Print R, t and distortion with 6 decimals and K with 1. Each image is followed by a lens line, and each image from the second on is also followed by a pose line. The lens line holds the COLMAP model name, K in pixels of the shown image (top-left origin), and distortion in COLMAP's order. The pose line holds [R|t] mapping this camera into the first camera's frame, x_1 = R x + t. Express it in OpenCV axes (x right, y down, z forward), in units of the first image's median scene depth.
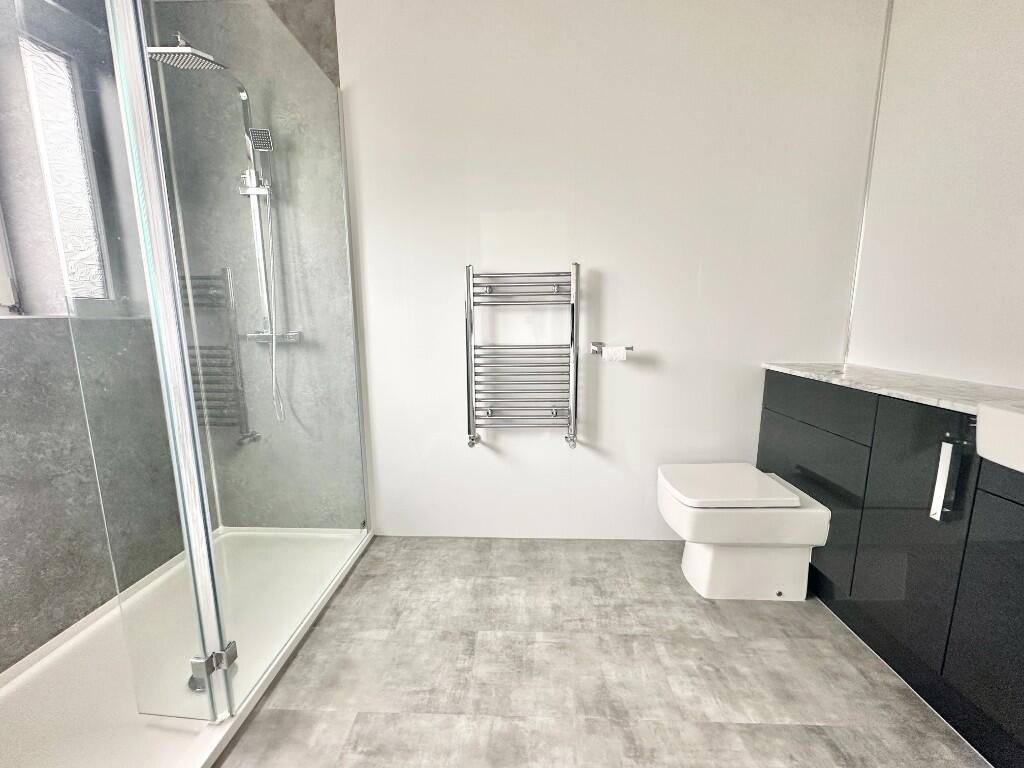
lens RADIAL K [[409.1, 0, 512.8], [0, 409.1, 384.3], [0, 0, 1]] dist [-0.002000, -0.000801]
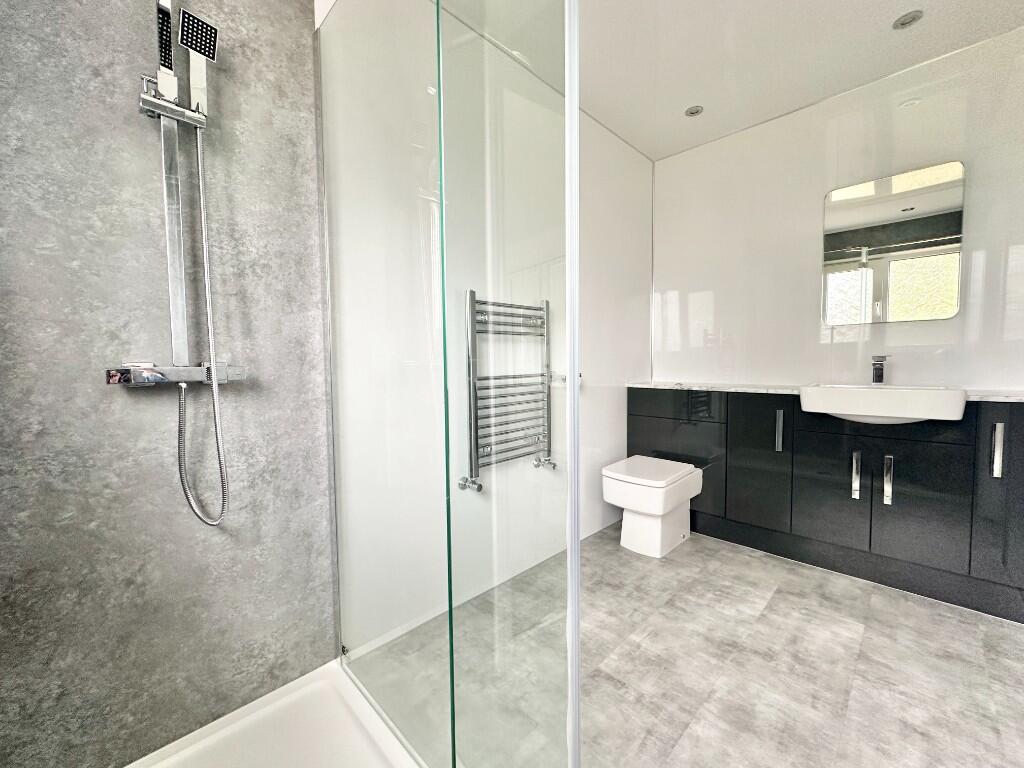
lens RADIAL K [[409.1, 0, 512.8], [0, 409.1, 384.3], [0, 0, 1]] dist [-0.002000, -0.000801]
pose [[0.681616, -0.041917, 0.730508, -0.874046], [0.127352, 0.989916, -0.062026, -0.013845], [-0.720542, 0.135310, 0.680081, 0.399939]]
